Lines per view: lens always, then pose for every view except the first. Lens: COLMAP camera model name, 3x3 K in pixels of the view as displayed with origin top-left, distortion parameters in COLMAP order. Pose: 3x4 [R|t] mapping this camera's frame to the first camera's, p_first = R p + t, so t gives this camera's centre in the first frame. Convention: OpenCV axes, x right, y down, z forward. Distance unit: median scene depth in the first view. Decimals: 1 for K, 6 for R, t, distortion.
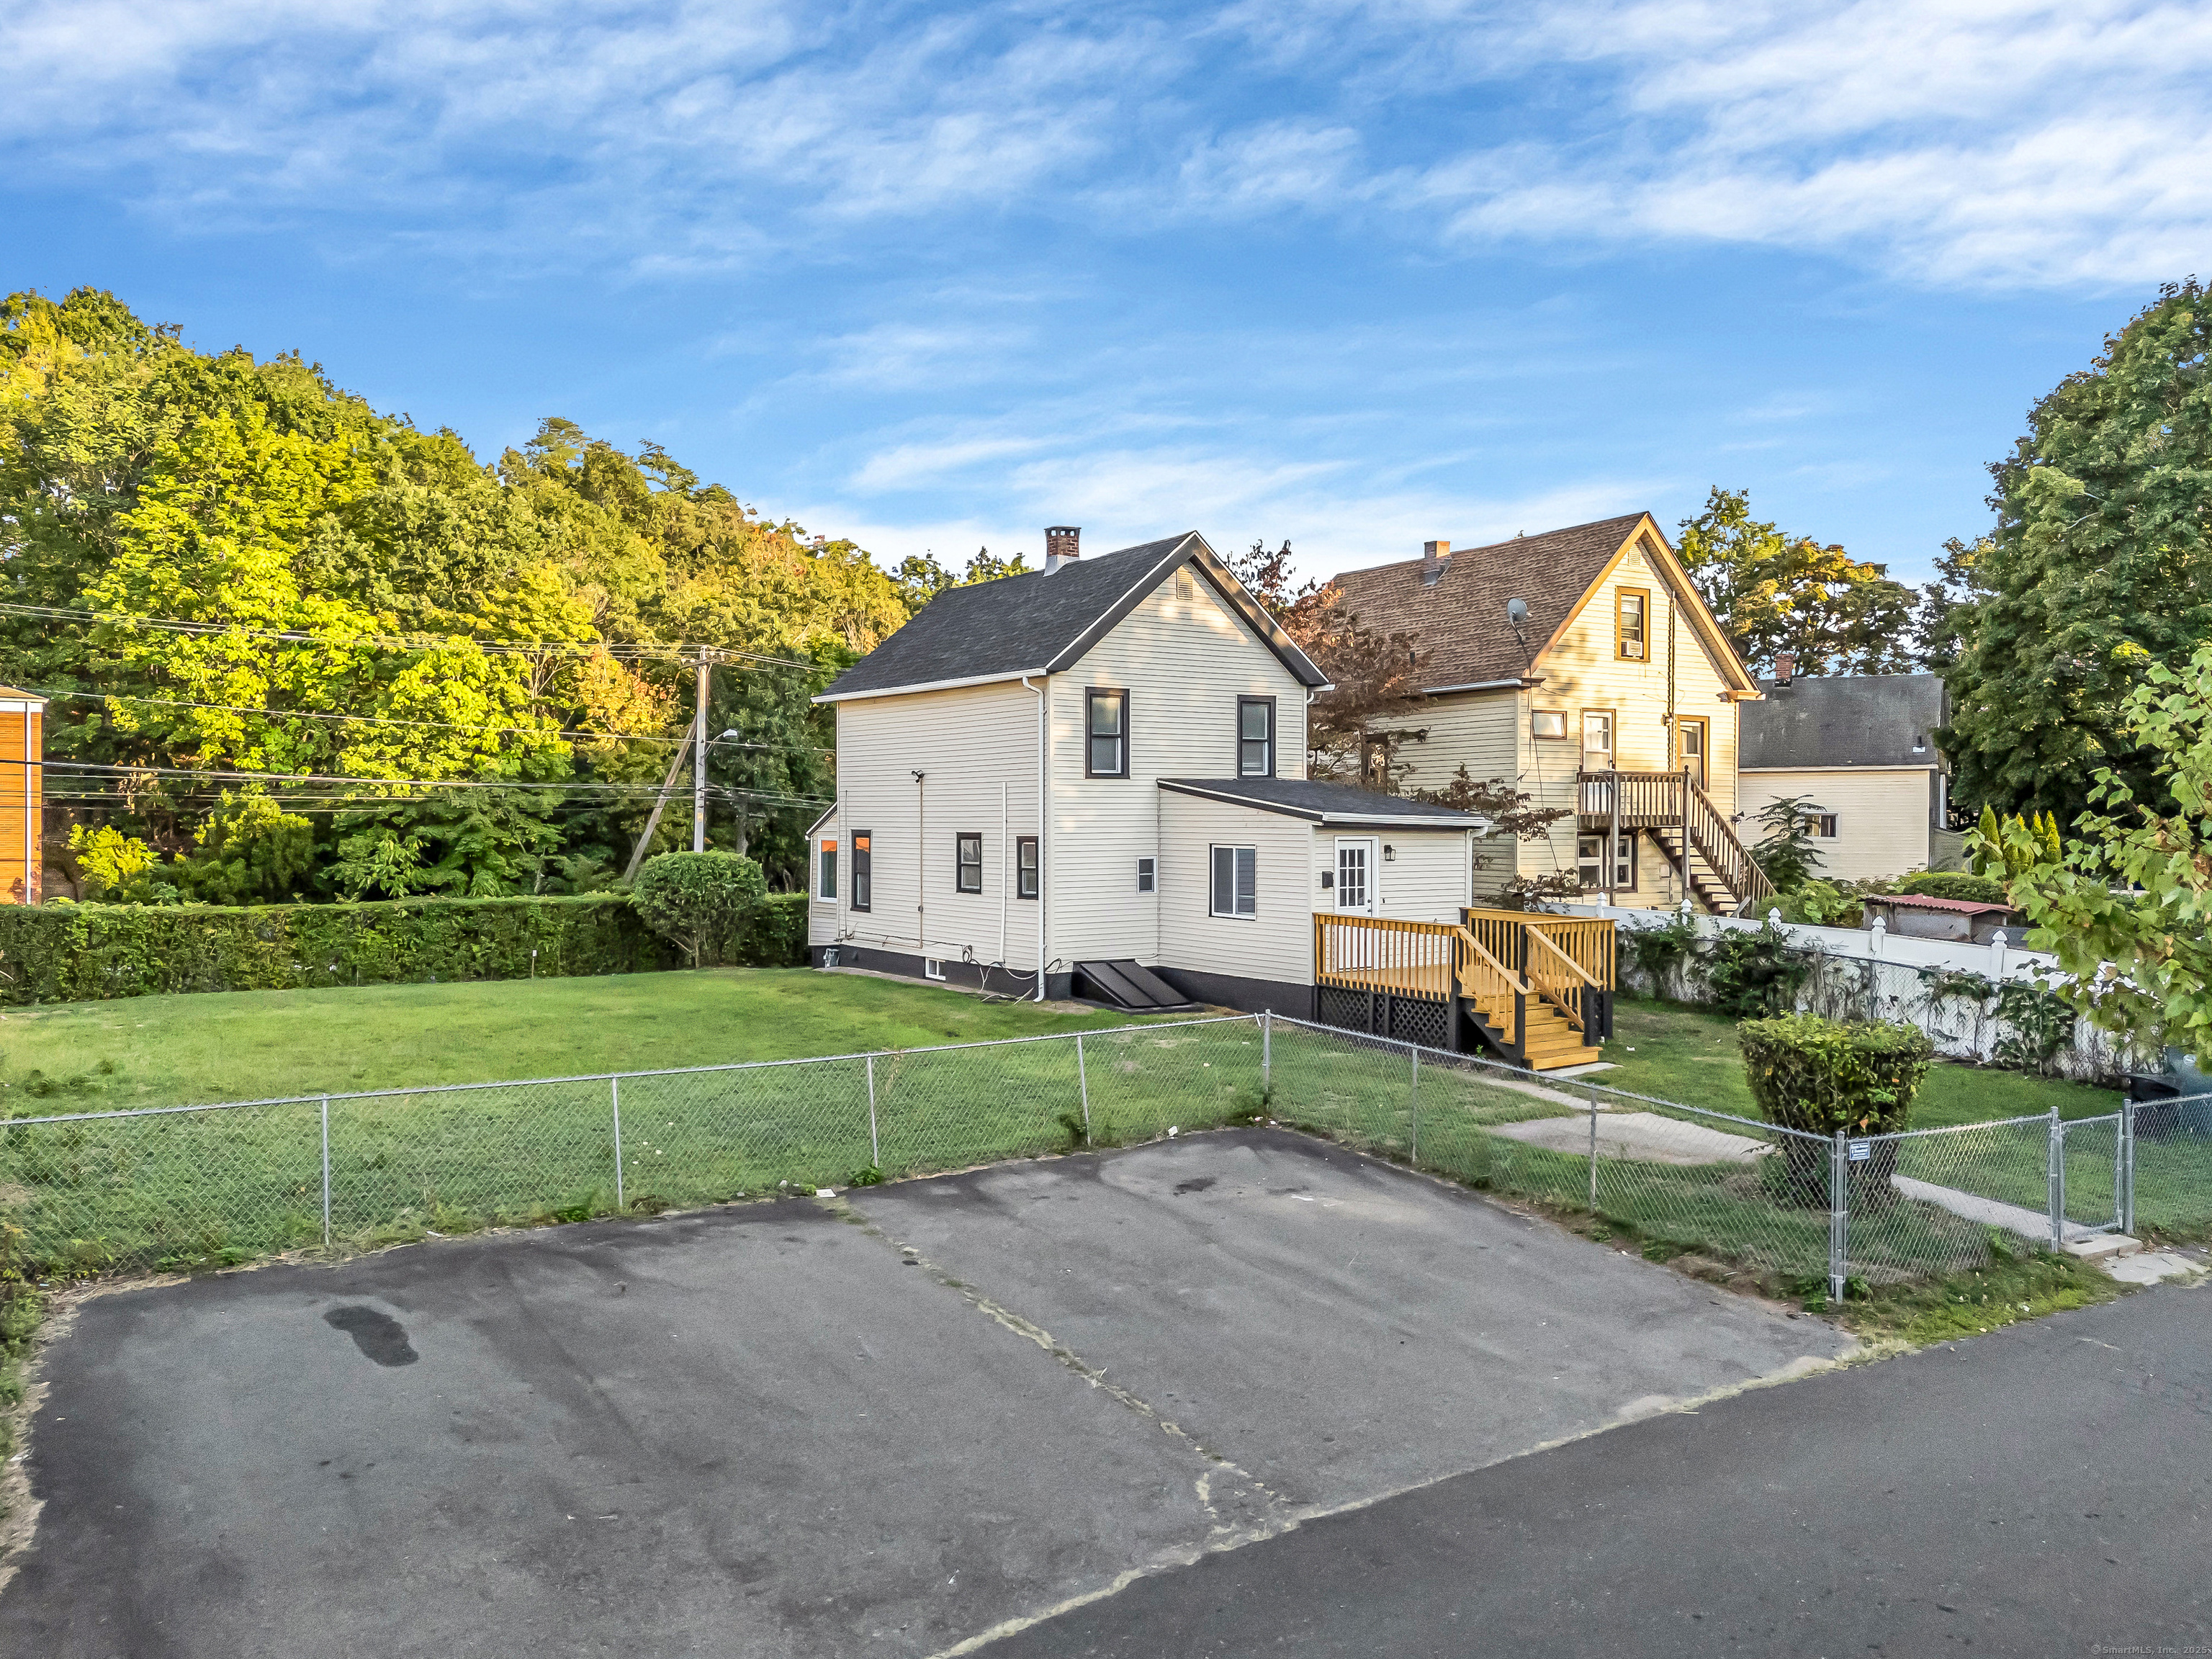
lens RADIAL K [[1633.4, 0, 1107.0], [0, 1633.4, 834.2], [0, 0, 1]] dist [0.087149, -0.105004]
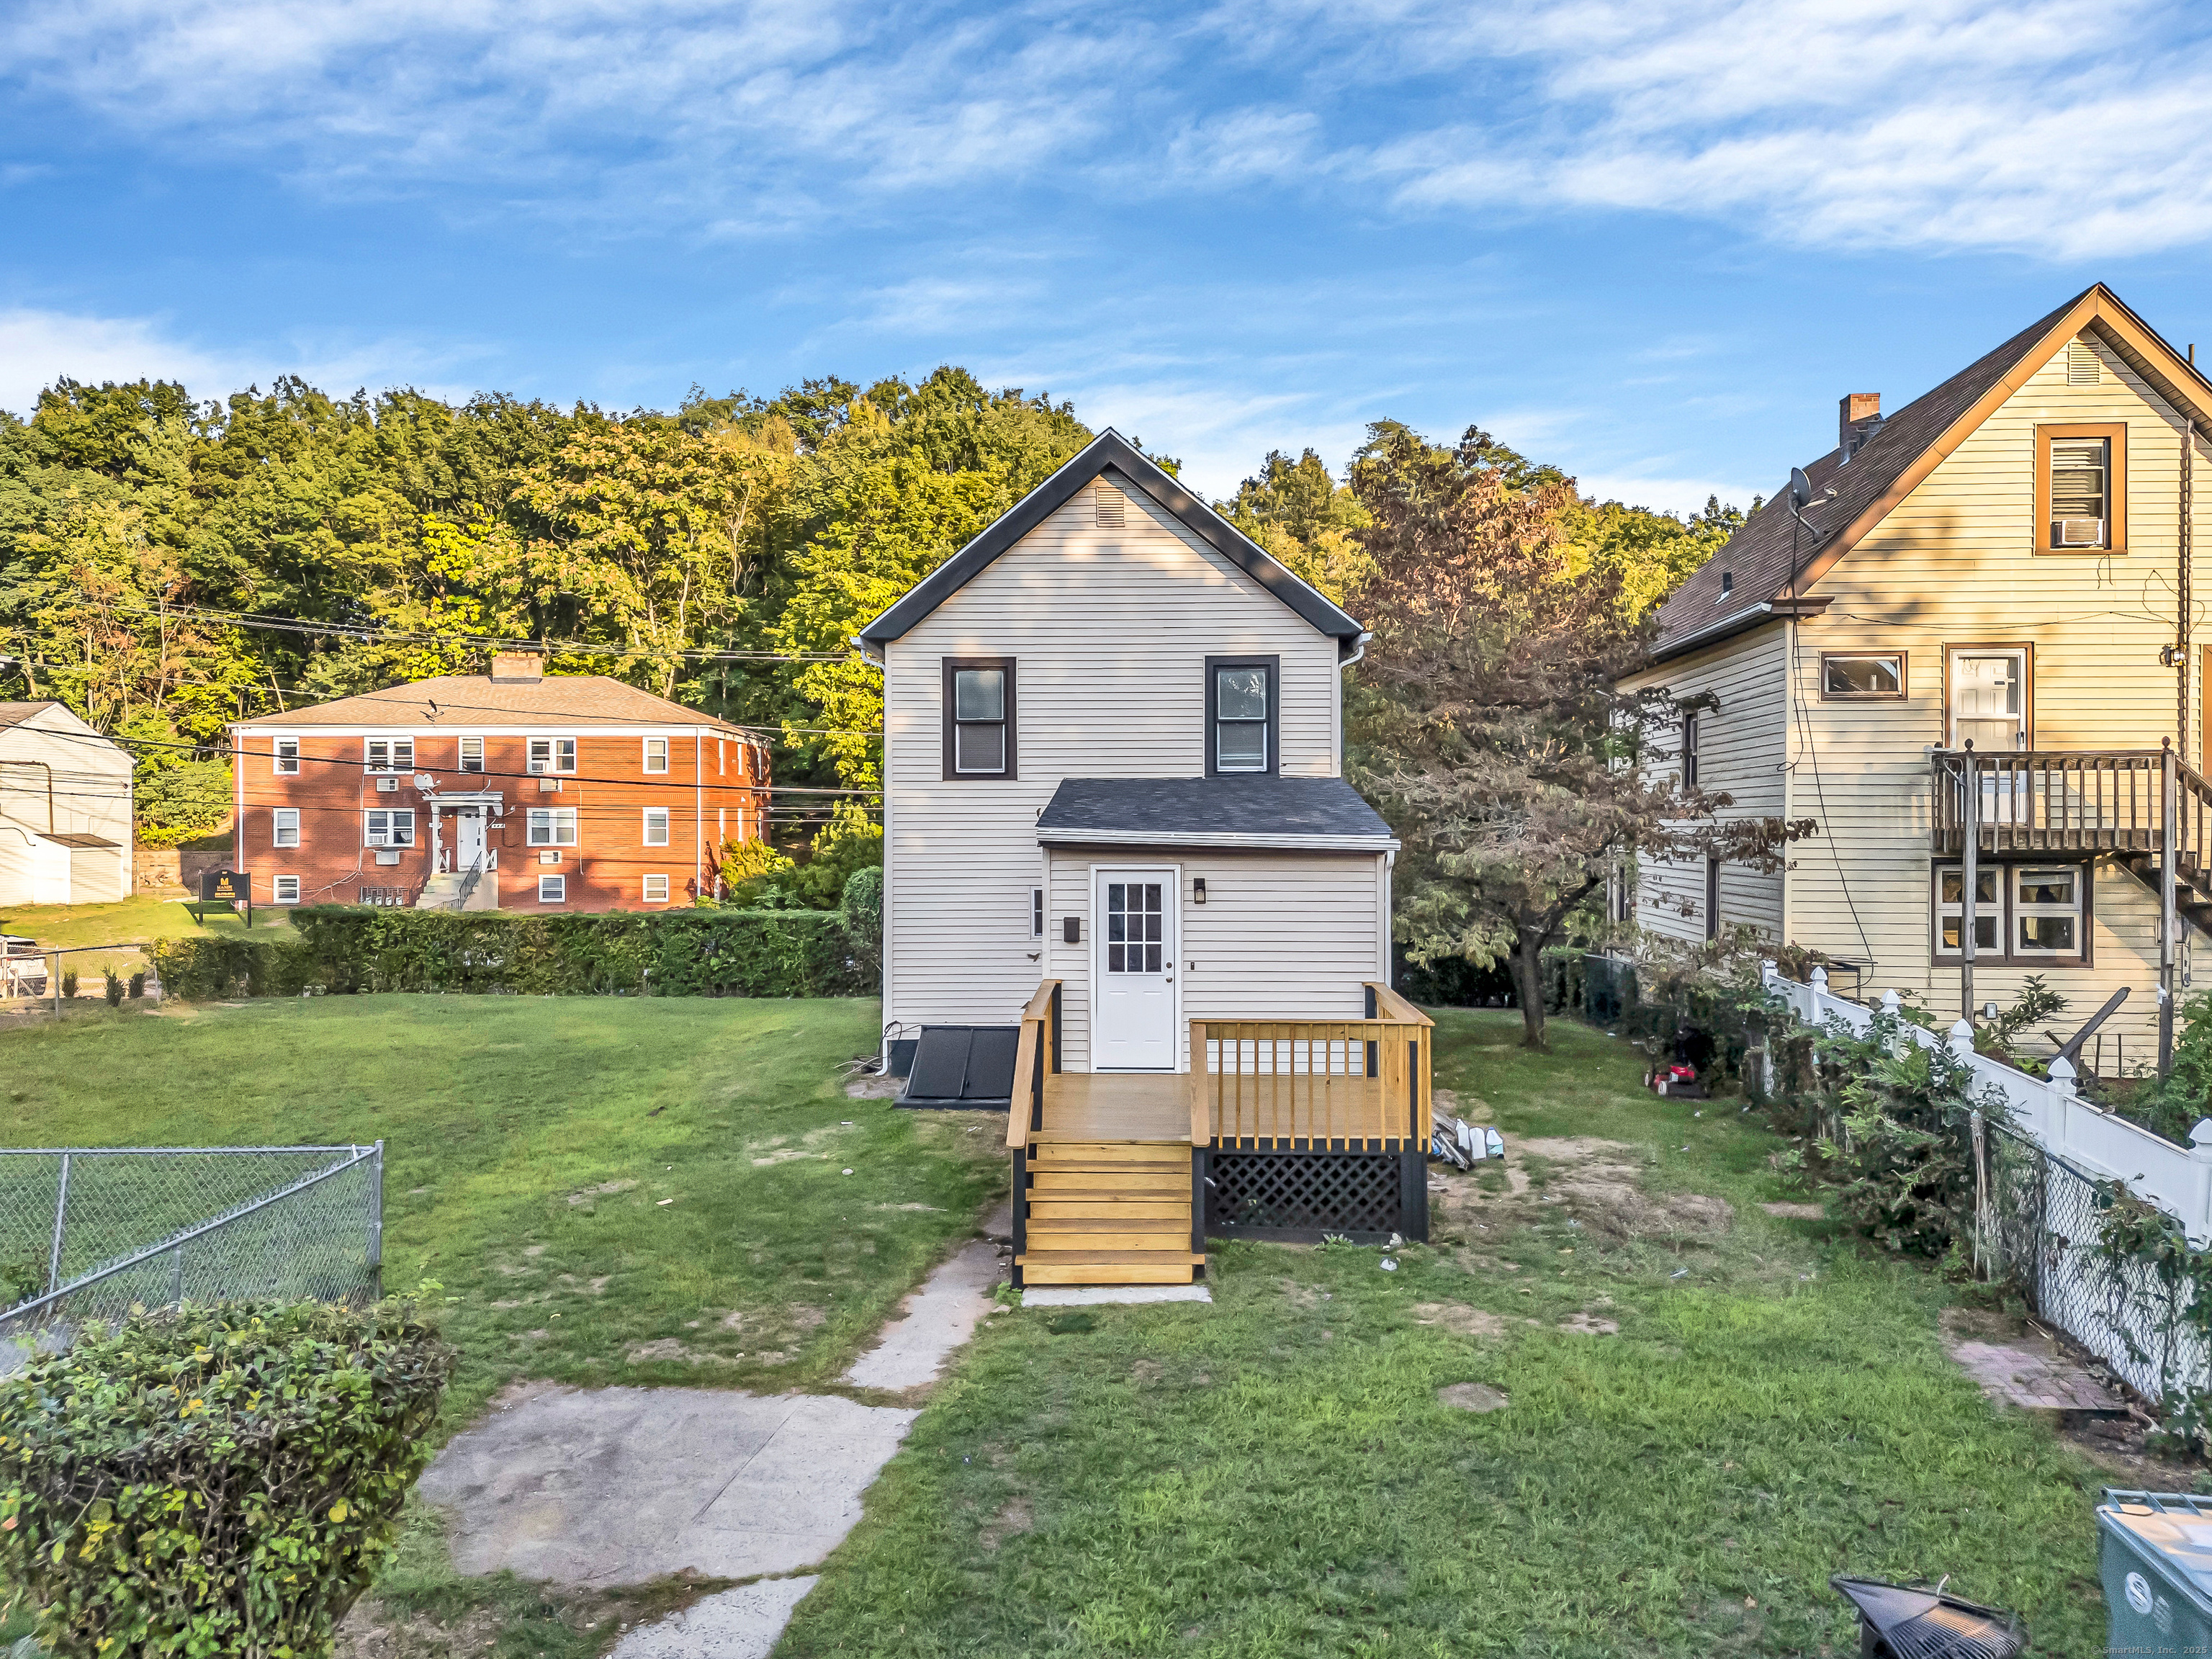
lens RADIAL K [[1633.4, 0, 1107.0], [0, 1633.4, 834.2], [0, 0, 1]] dist [0.087149, -0.105004]
pose [[0.807429, 0.003862, -0.589953, 0.388743], [-0.005952, 0.999981, -0.001599, -0.007042], [0.589935, 0.004802, 0.807436, 0.351223]]
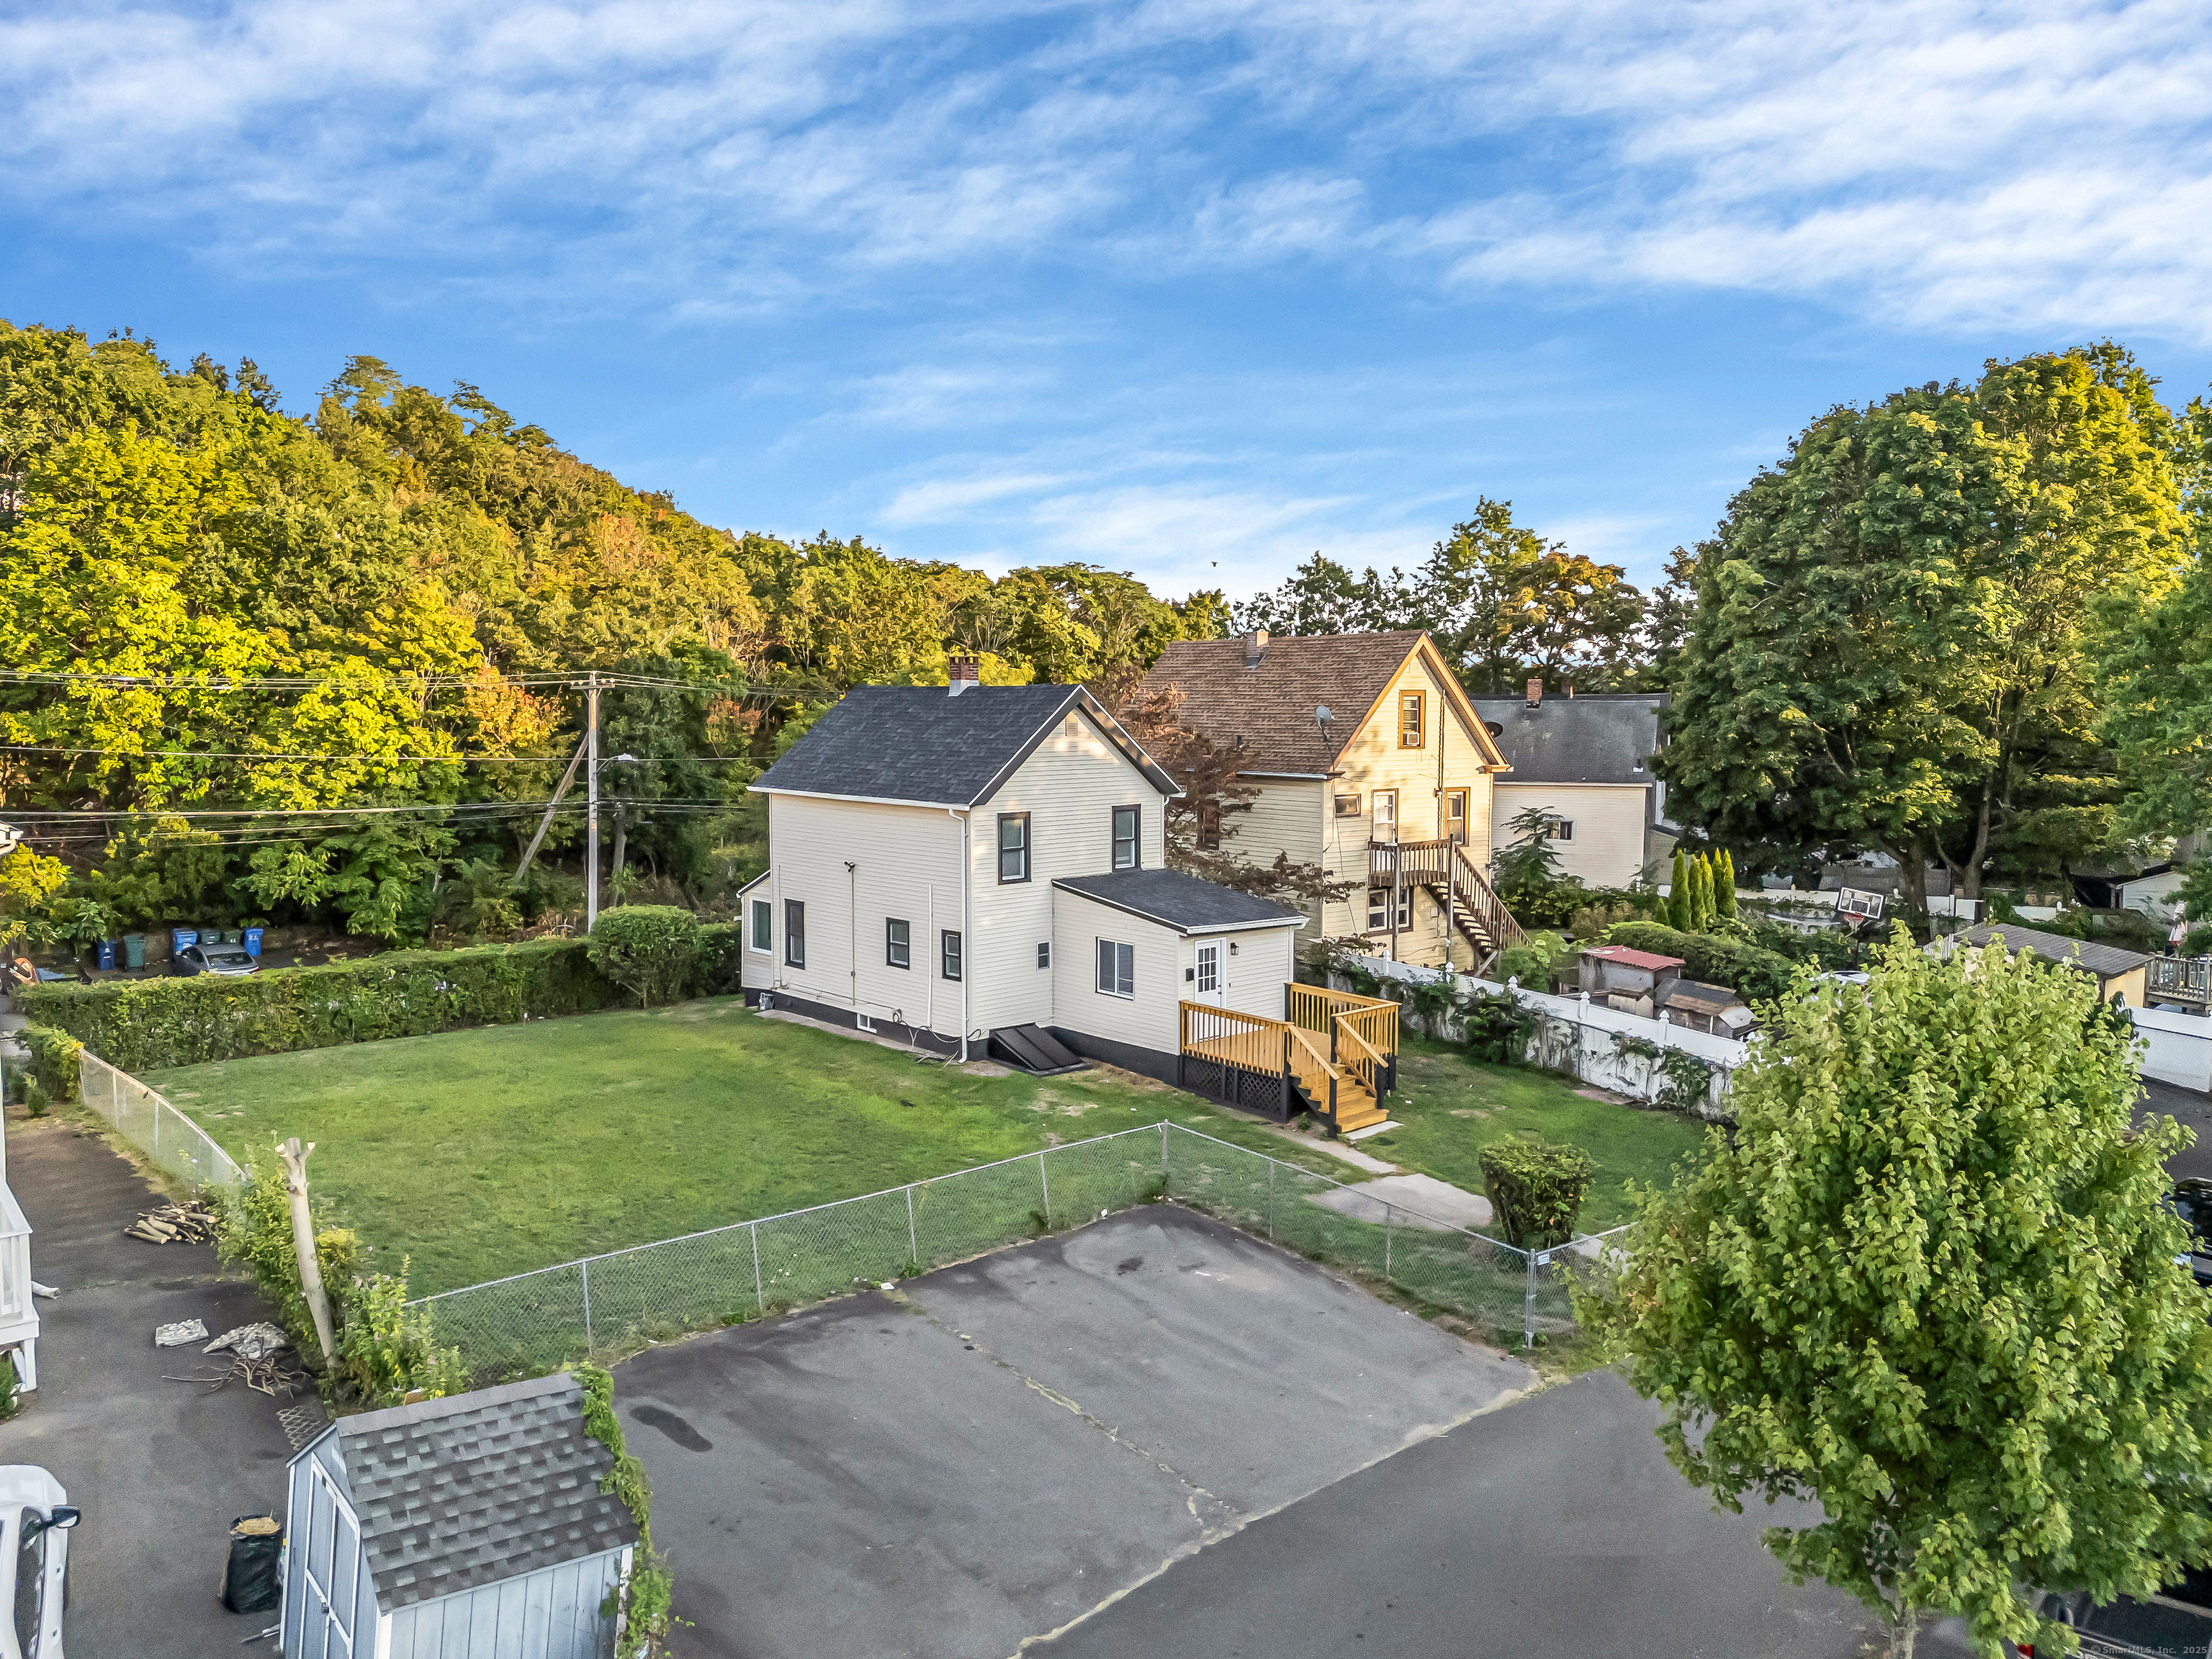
lens RADIAL K [[1635.9, 0, 1106.0], [0, 1635.9, 829.5], [0, 0, 1]] dist [0.074953, -0.073837]
pose [[0.991830, -0.010279, 0.127149, -0.071938], [0.001008, 0.997349, 0.072766, -0.135498], [-0.127560, -0.072043, 0.989211, -0.210455]]
